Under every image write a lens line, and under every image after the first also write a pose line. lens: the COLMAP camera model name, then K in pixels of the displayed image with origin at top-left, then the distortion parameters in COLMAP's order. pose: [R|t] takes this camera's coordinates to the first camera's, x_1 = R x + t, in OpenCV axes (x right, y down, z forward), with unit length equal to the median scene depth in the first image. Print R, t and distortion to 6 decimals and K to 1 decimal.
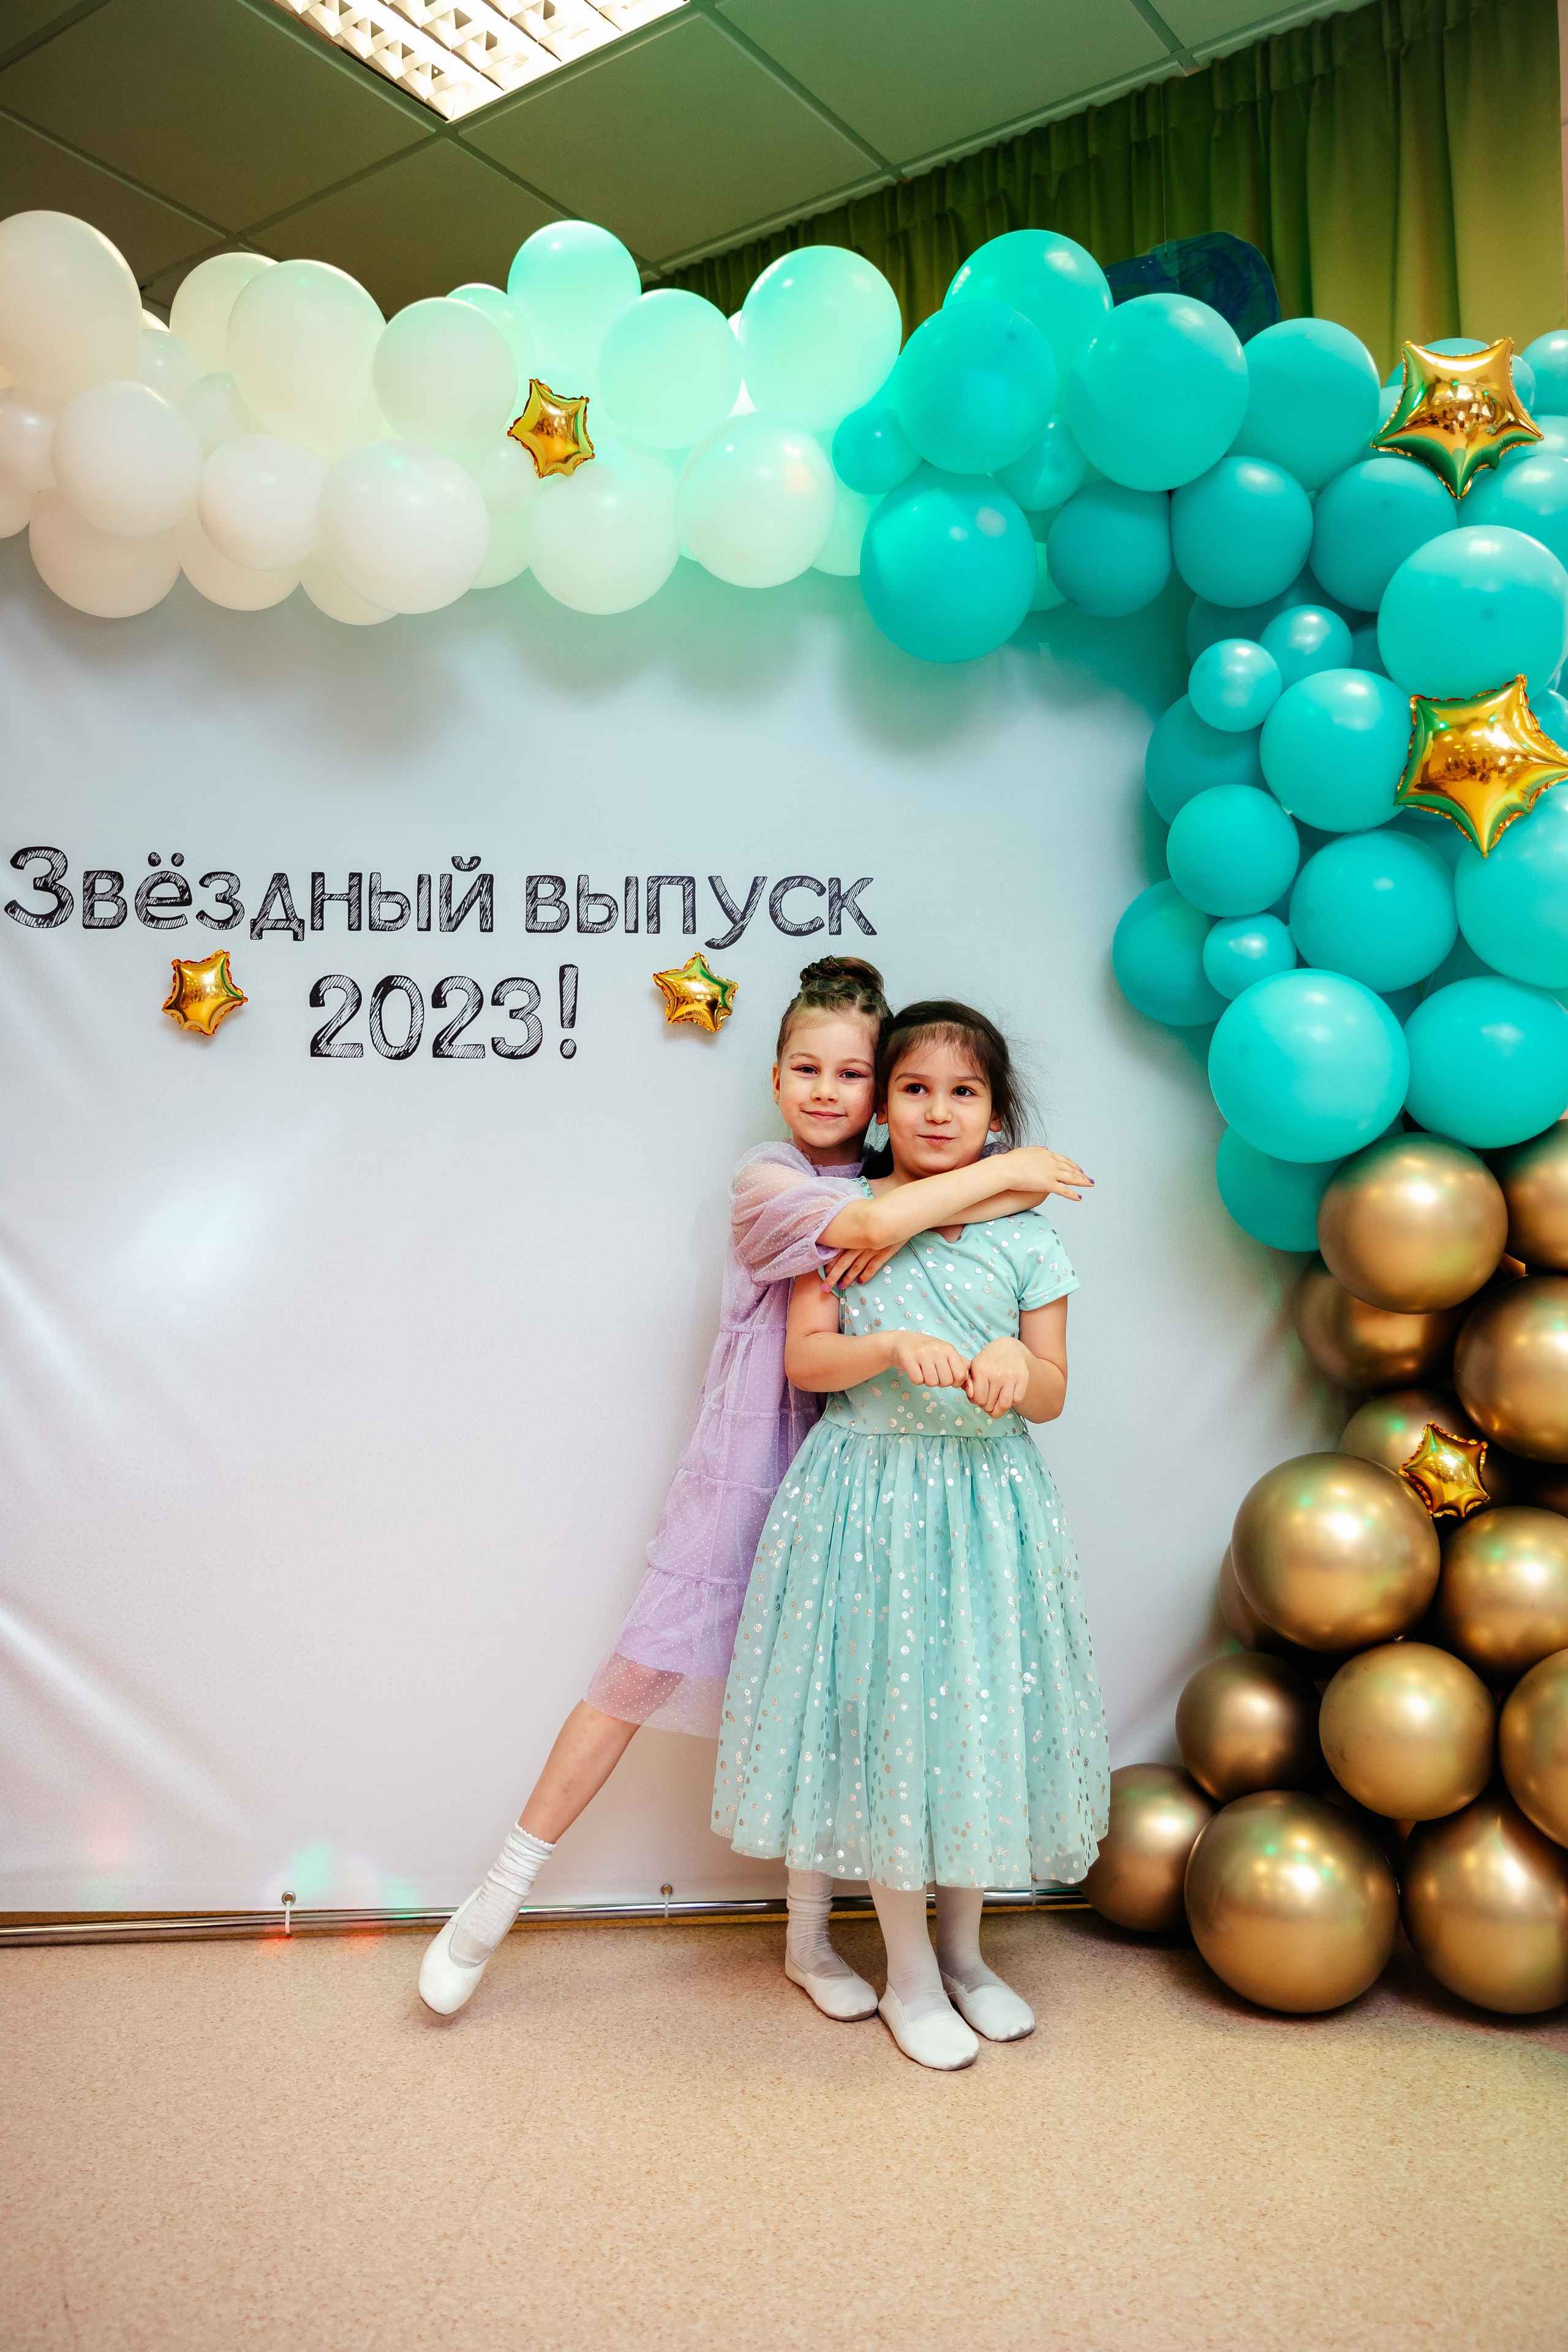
lens RADIAL K [[1862.1, 0, 776.6], [0, 1862.1, 1164.0], [0, 0, 1]] dist [-0.041130, 0.051297]
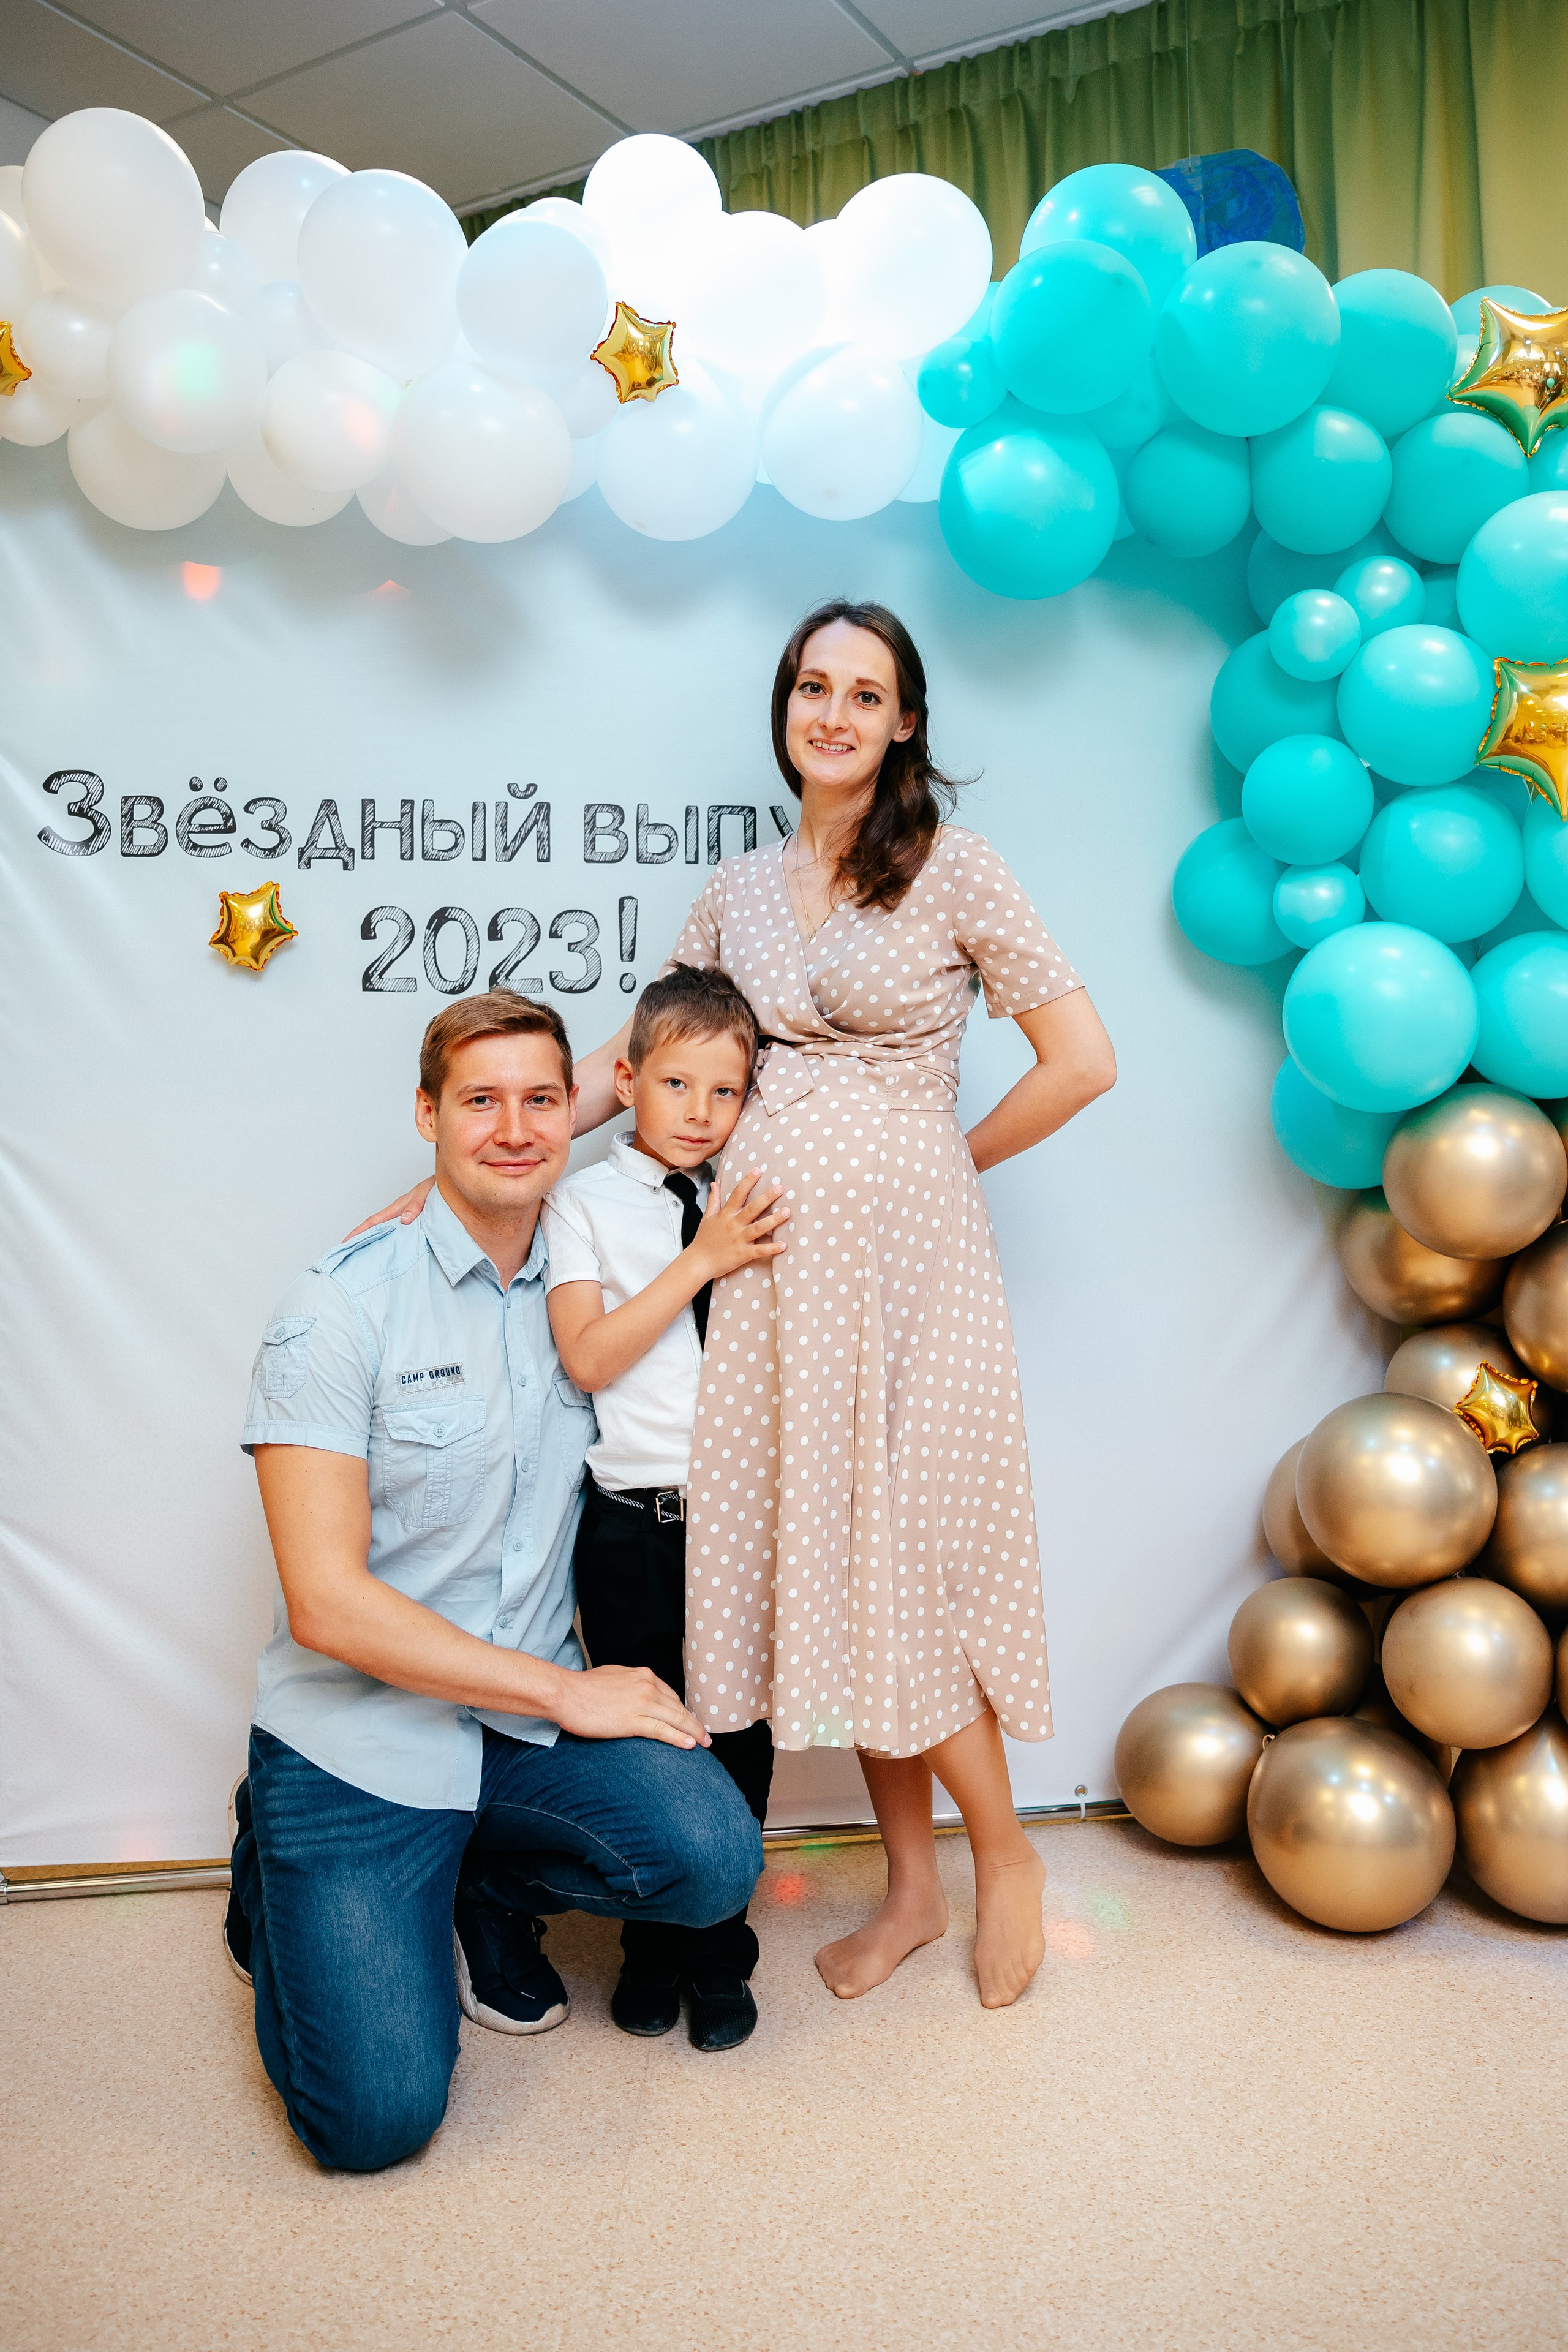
lens RADIAL K [[1824.3, 0, 818.2], [0, 1824.3, 1094.2], [0, 0, 1]] dist [-0.085115, 0.055463]
pose [[0.996133, 0.000912, 0.087850, -0.099348], [-0.005881, 0.998395, 0.056327, -0.059955], [-0.087657, -0.056626, 0.994540, 0.036769]]
